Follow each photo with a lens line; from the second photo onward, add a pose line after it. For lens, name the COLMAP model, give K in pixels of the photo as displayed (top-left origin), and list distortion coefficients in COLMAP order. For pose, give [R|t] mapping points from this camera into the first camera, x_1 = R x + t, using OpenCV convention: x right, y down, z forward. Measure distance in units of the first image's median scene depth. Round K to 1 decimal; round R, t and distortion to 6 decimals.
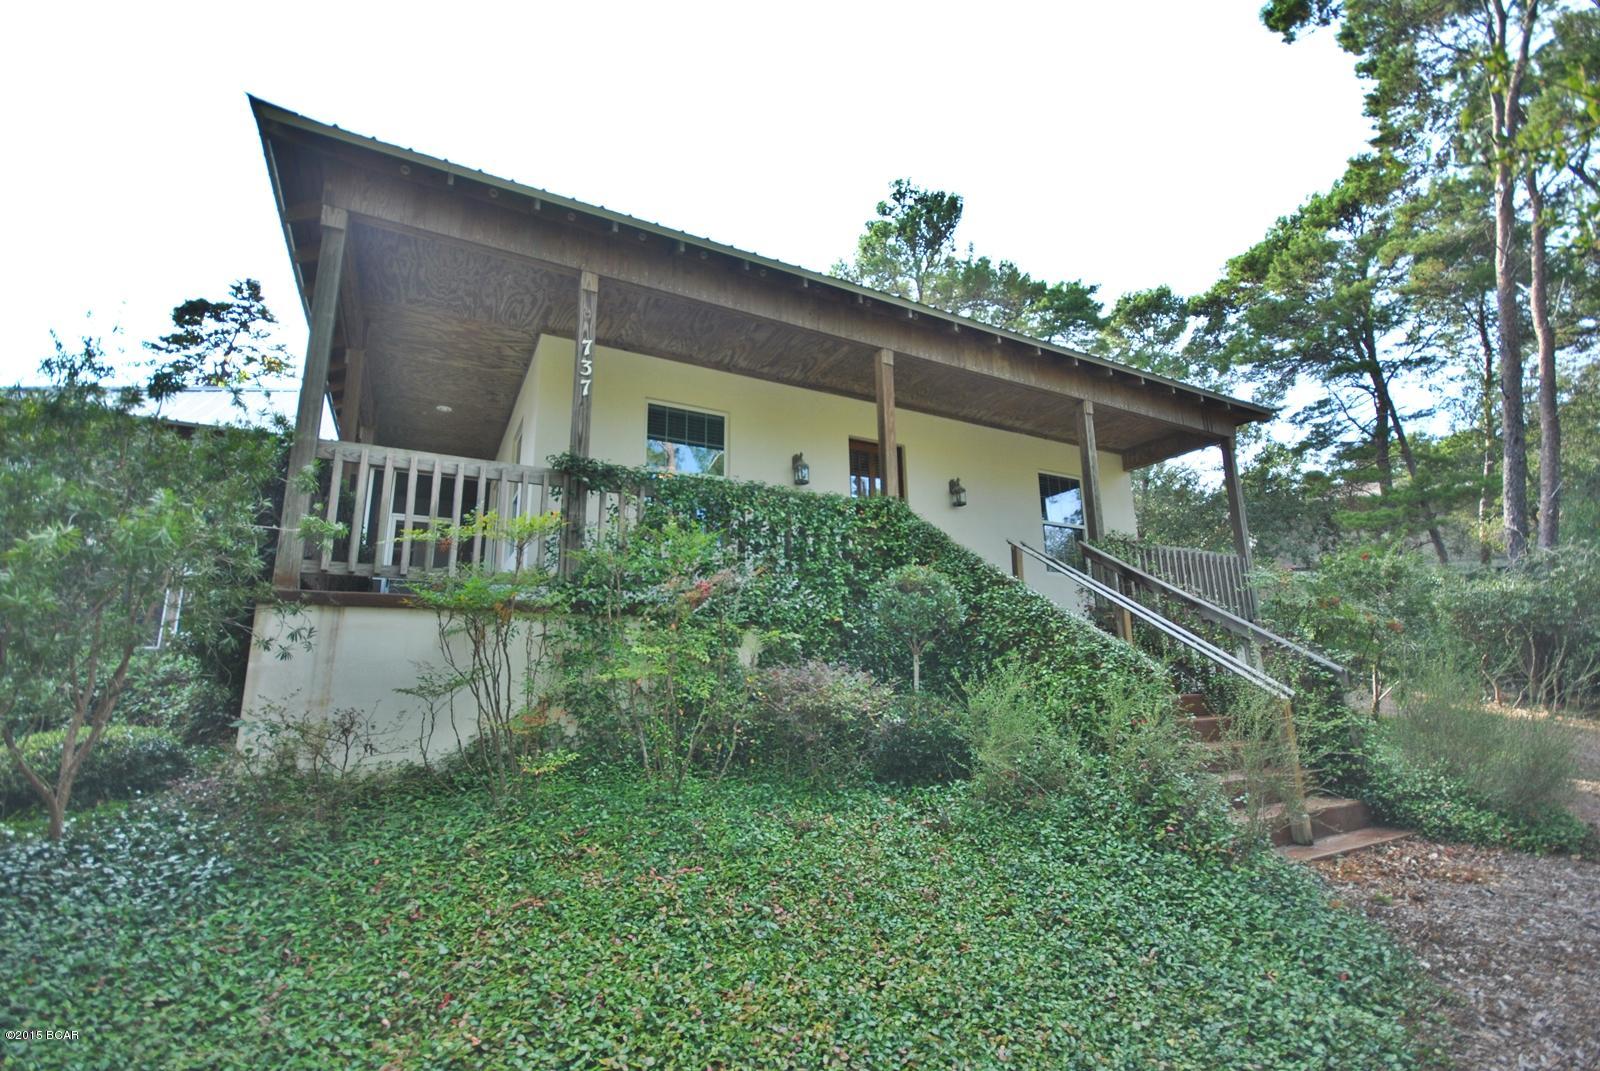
lens RADIAL K [[707.8, 0, 799.5], [0, 707.8, 544.1], [0, 0, 1]] dist [0.010981, -0.012496]
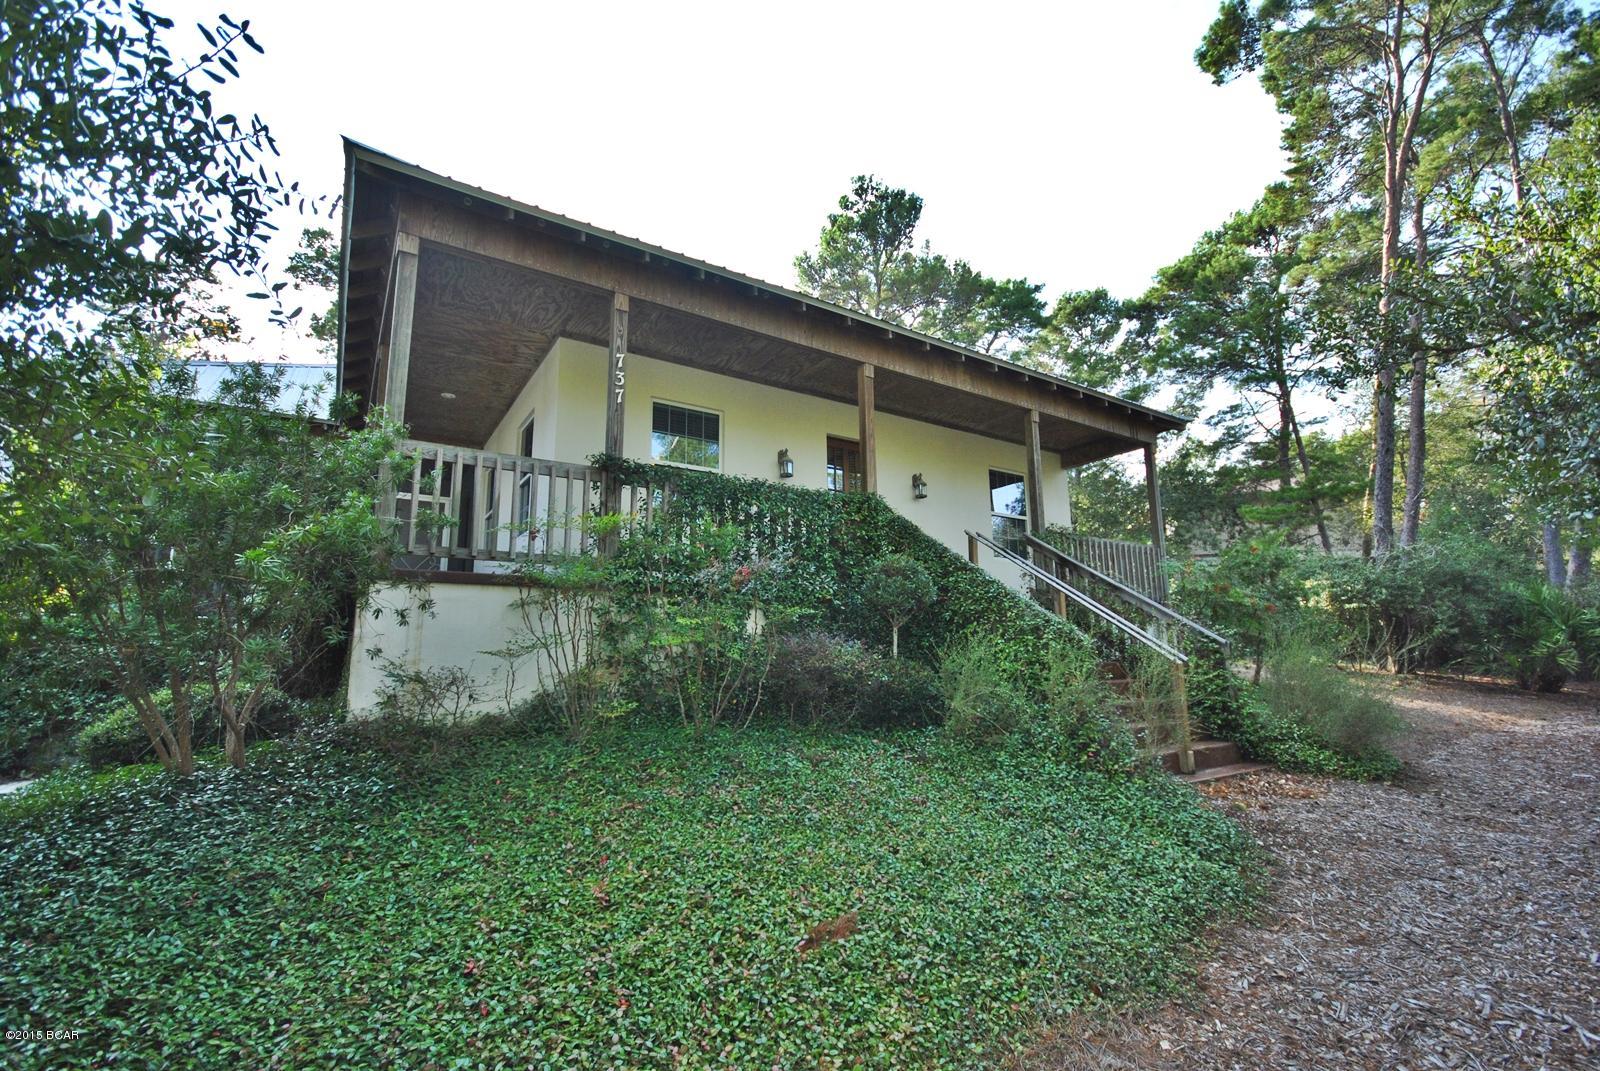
lens RADIAL K [[707.8, 0, 801.9], [0, 707.8, 550.2], [0, 0, 1]] dist [0.010981, -0.012496]
pose [[0.996121, 0.016574, 0.086422, -0.084388], [-0.020212, 0.998939, 0.041389, -0.019185], [-0.085644, -0.042975, 0.995399, -0.159160]]
